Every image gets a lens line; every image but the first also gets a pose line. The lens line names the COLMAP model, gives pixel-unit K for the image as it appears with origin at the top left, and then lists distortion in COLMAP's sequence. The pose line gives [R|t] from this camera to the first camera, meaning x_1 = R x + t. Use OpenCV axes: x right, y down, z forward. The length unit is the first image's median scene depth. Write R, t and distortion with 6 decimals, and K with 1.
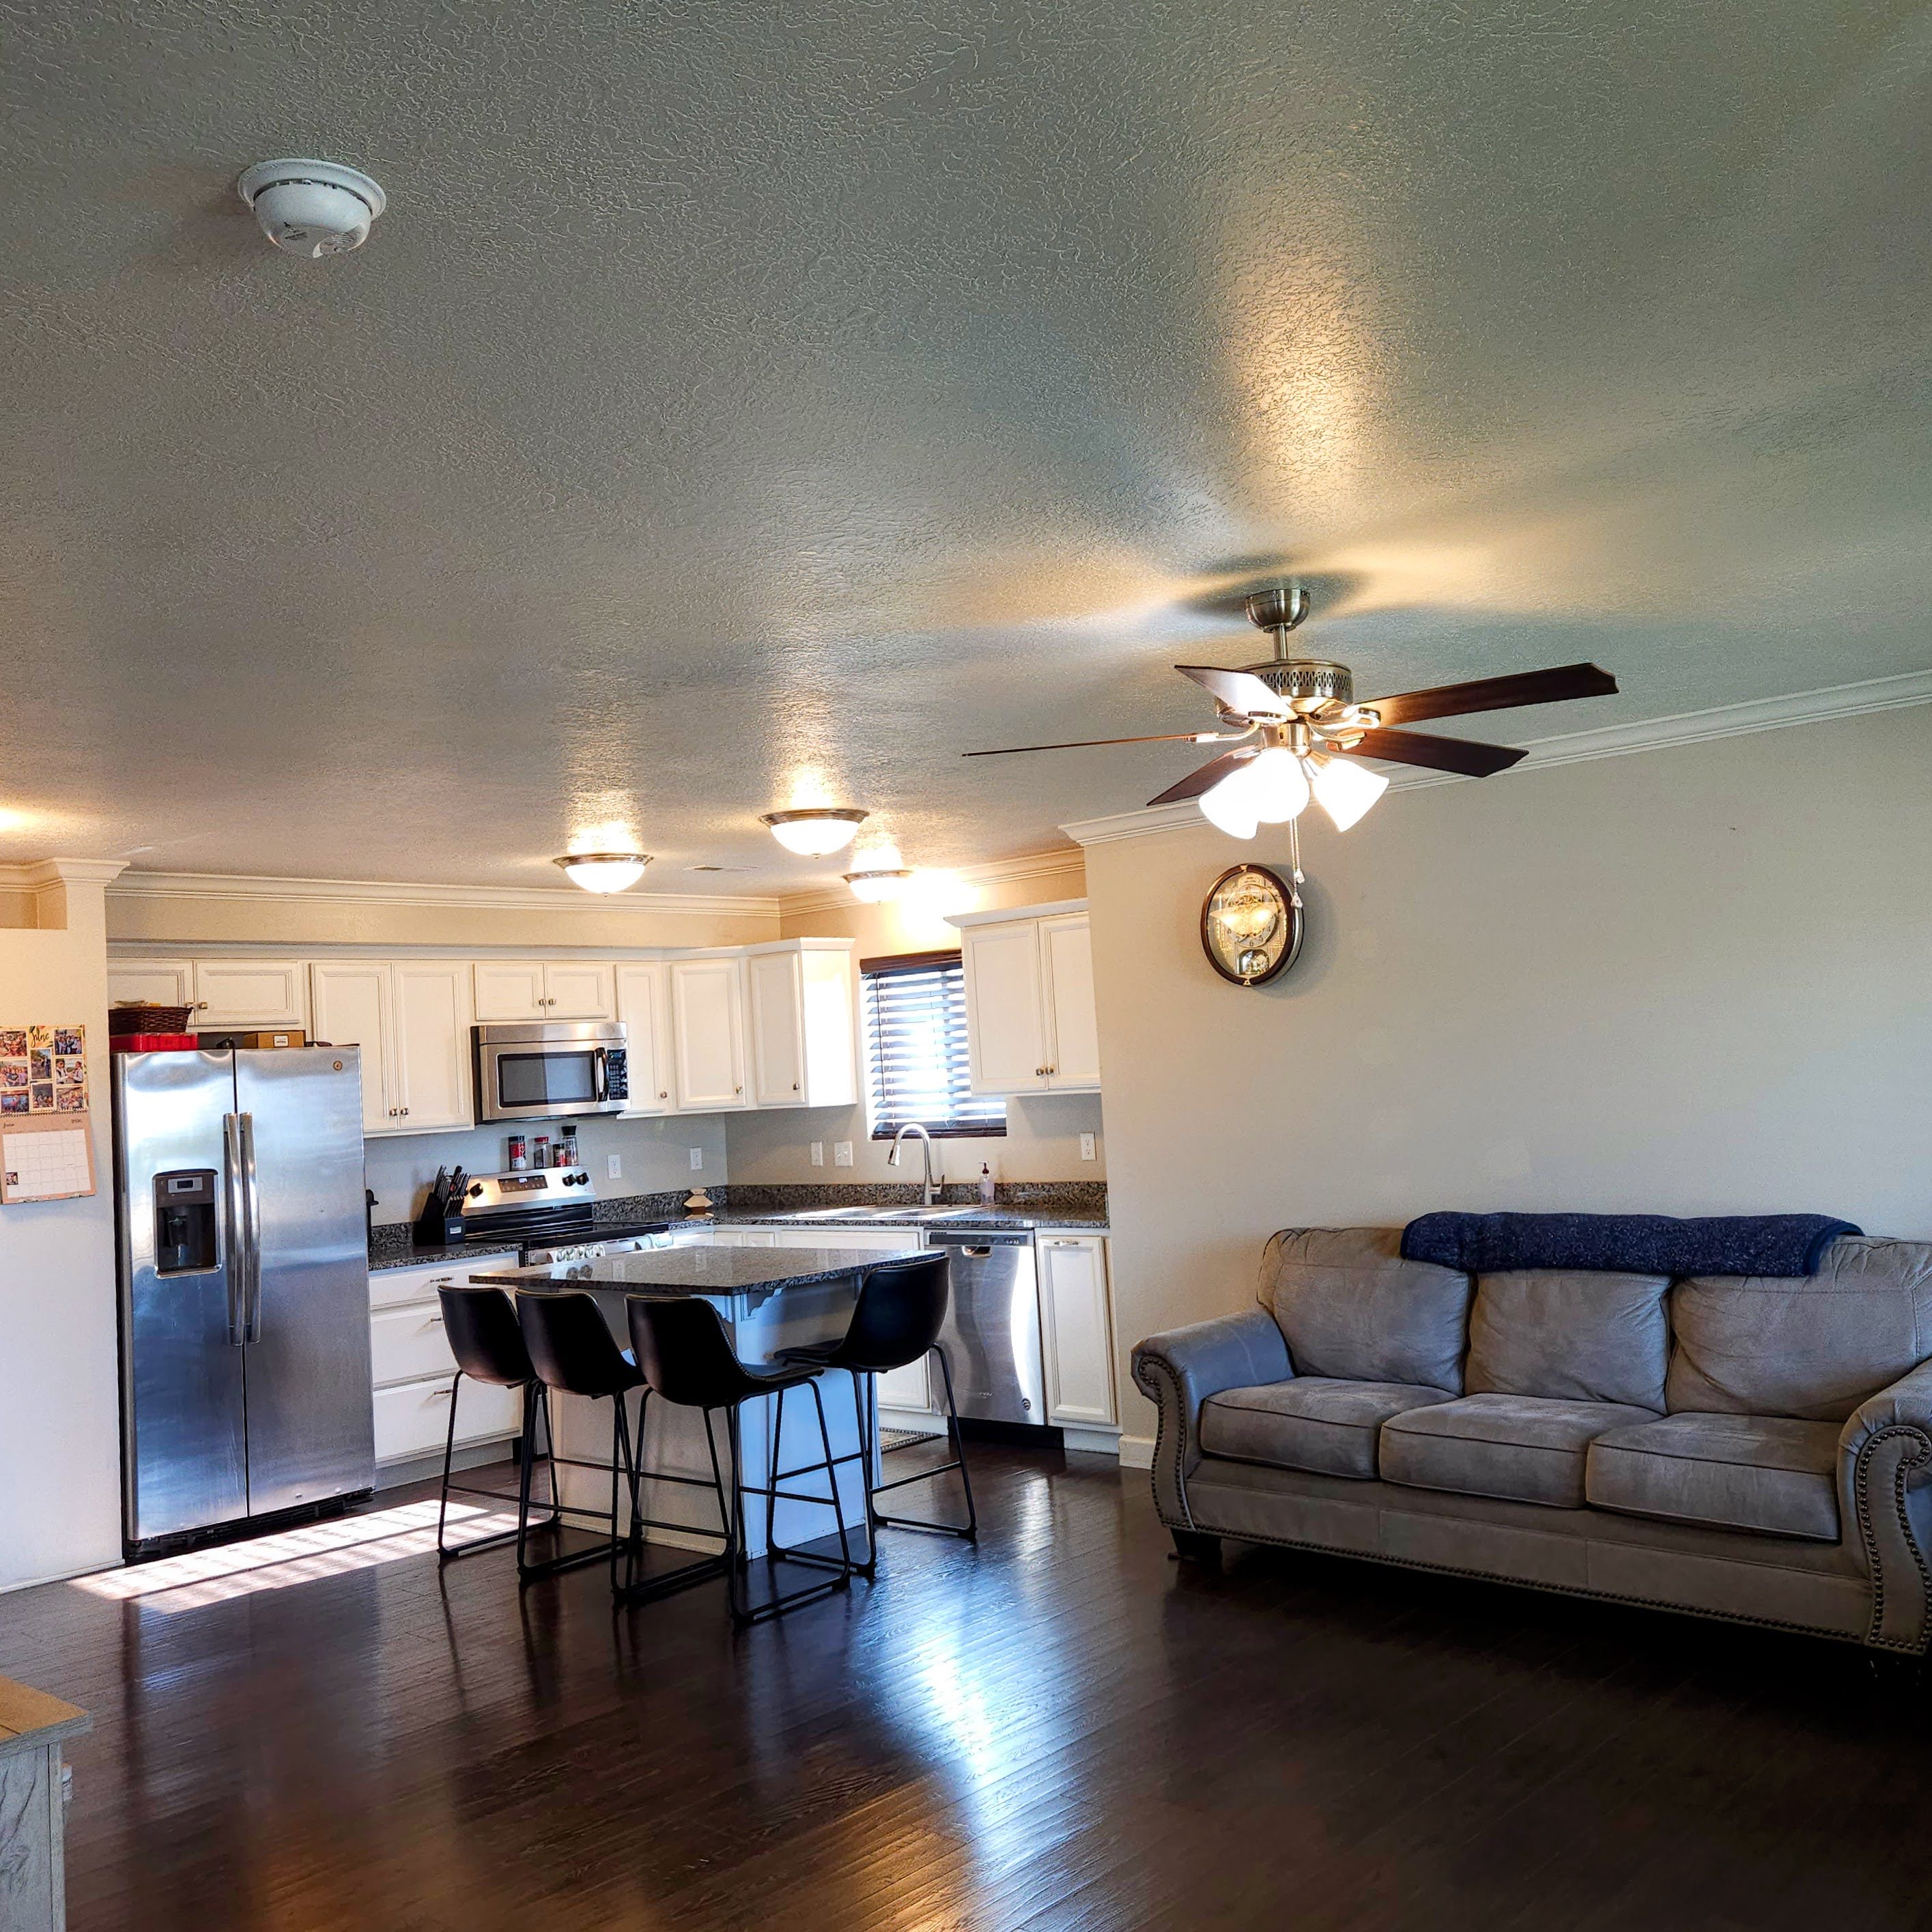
lens RADIAL K [[1708.6, 0, 966.0], [0, 1708.6, 966.0], [0, 0, 1]] dist [-0.008697, -0.008543]
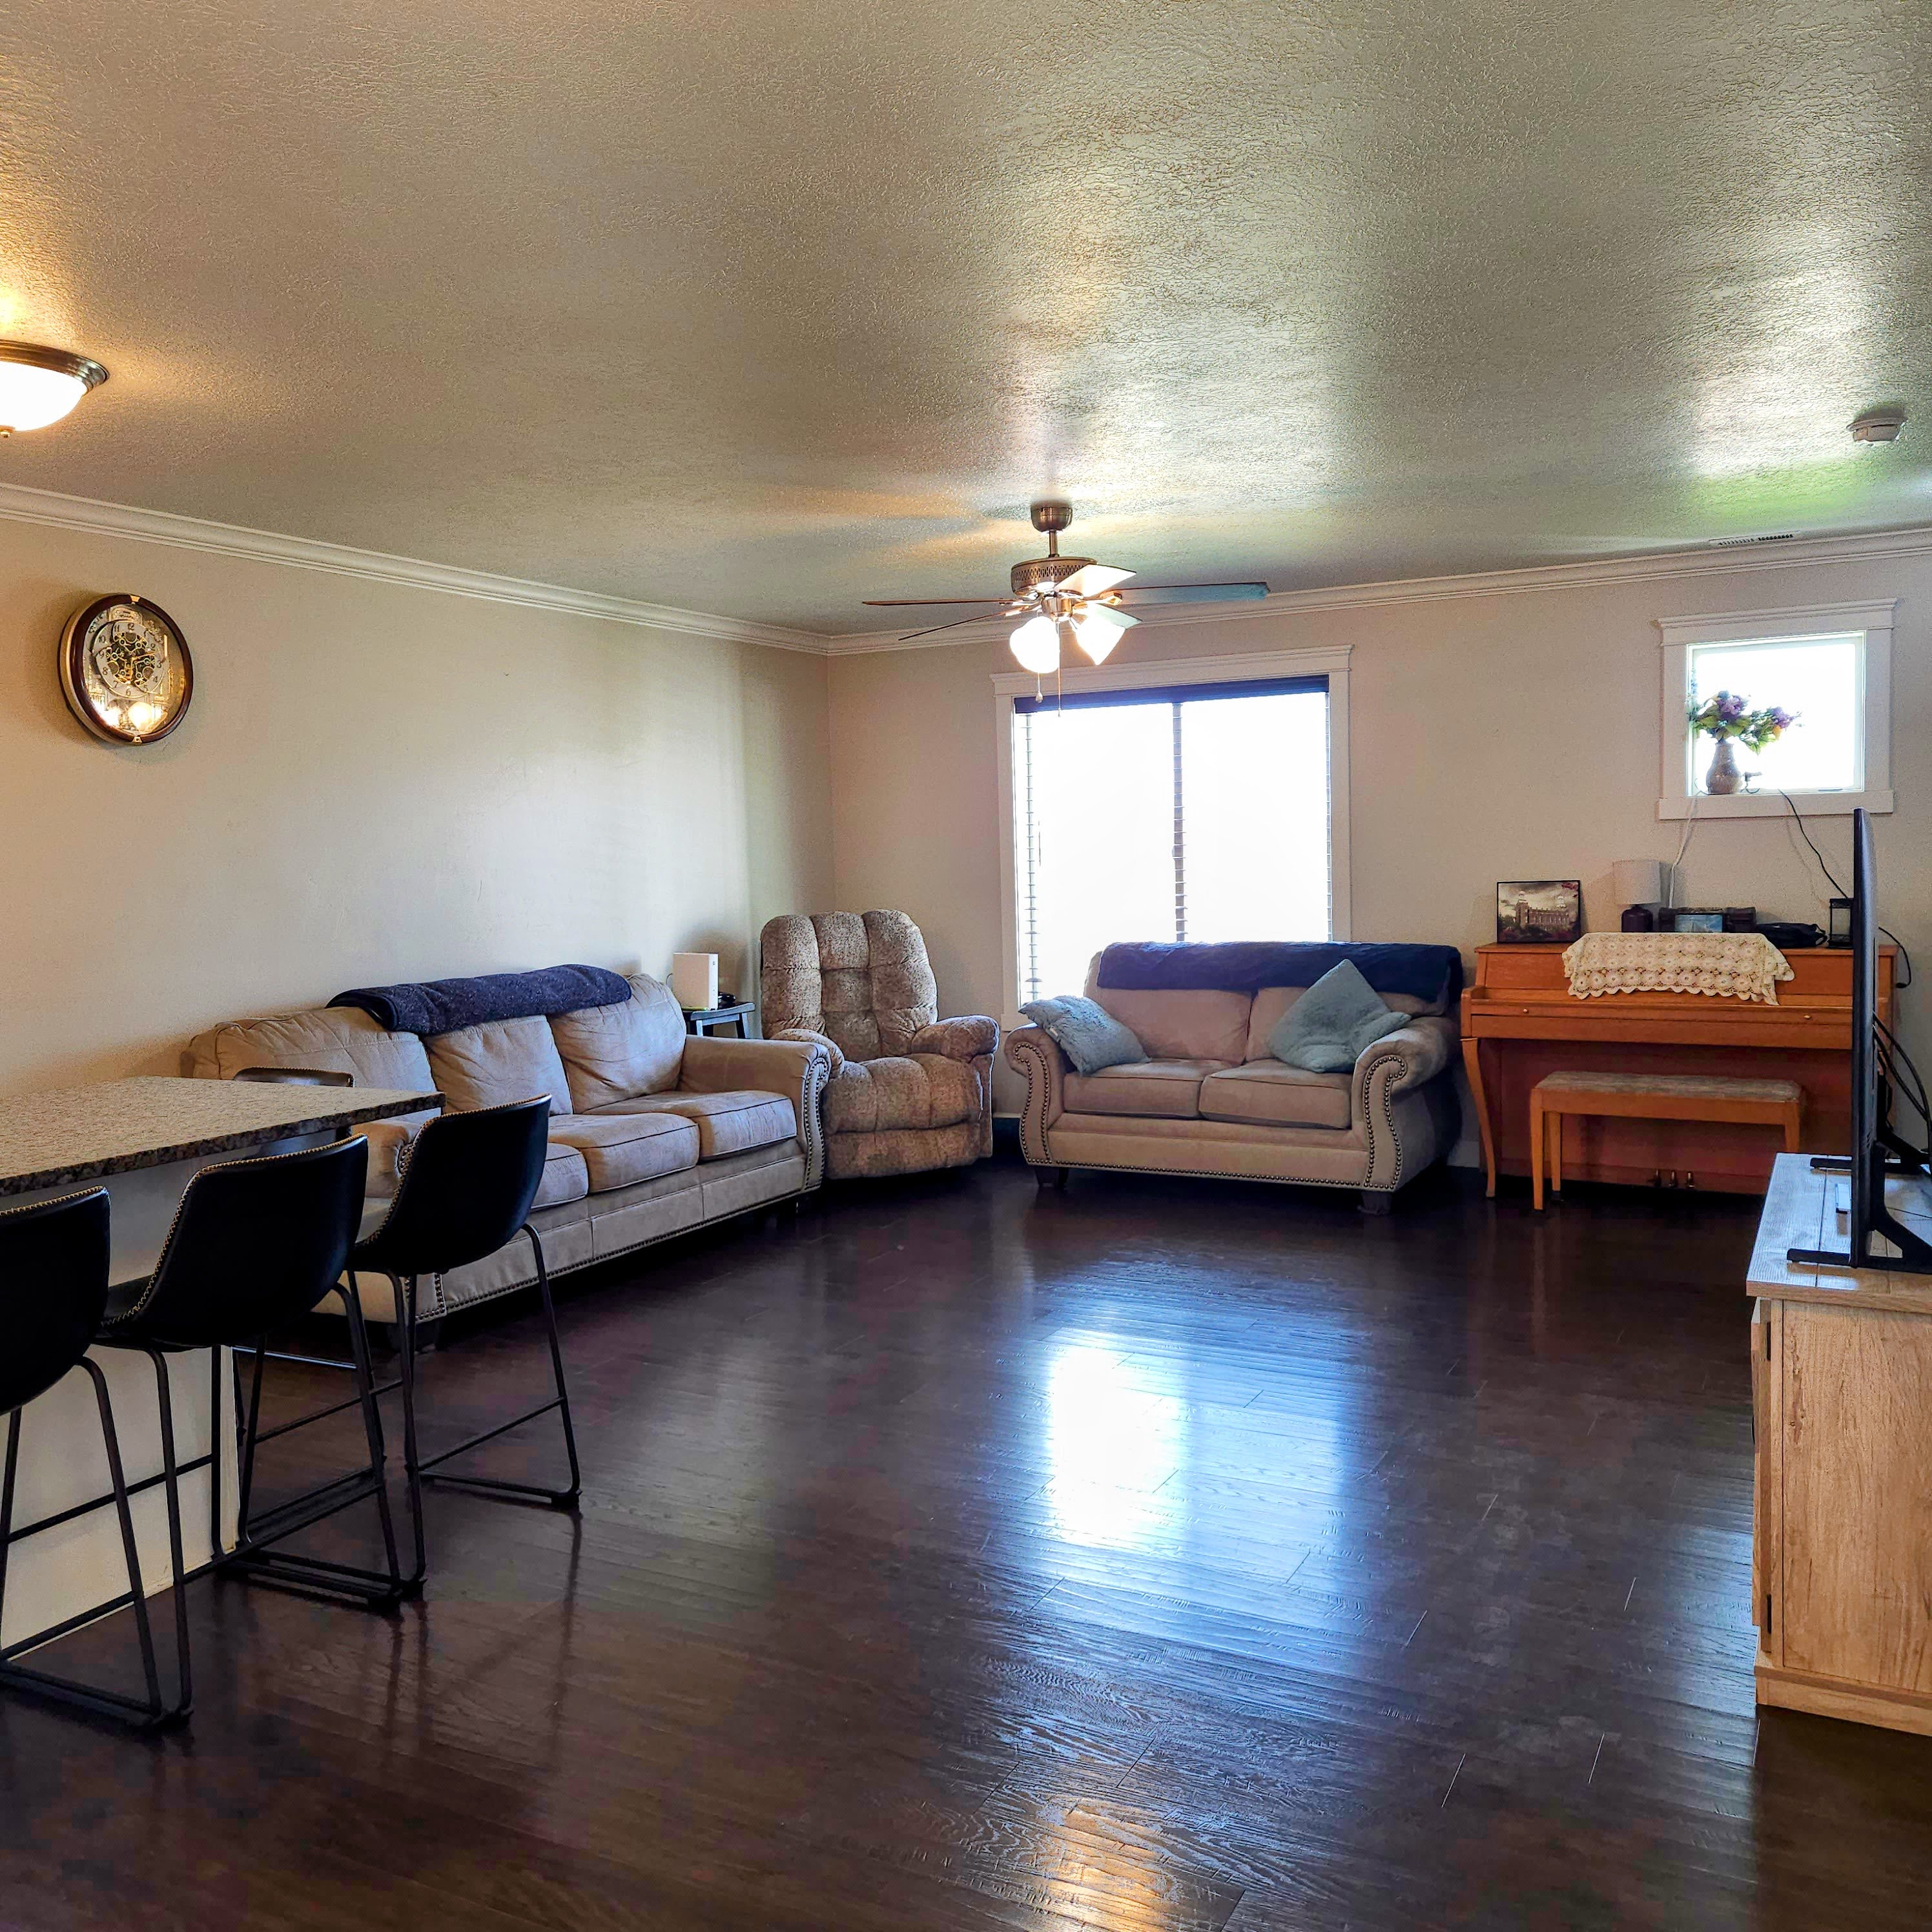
lens RADIAL K [[1708.6, 0, 966.0], [0, 1708.6, 966.0], [0, 0, 1]] dist [-0.008697, -0.008543]
pose [[-0.283048, -0.003368, 0.959100, -0.923501], [-0.015240, 0.999883, -0.000986, 0.143731], [-0.958985, -0.014896, -0.283066, 1.081108]]
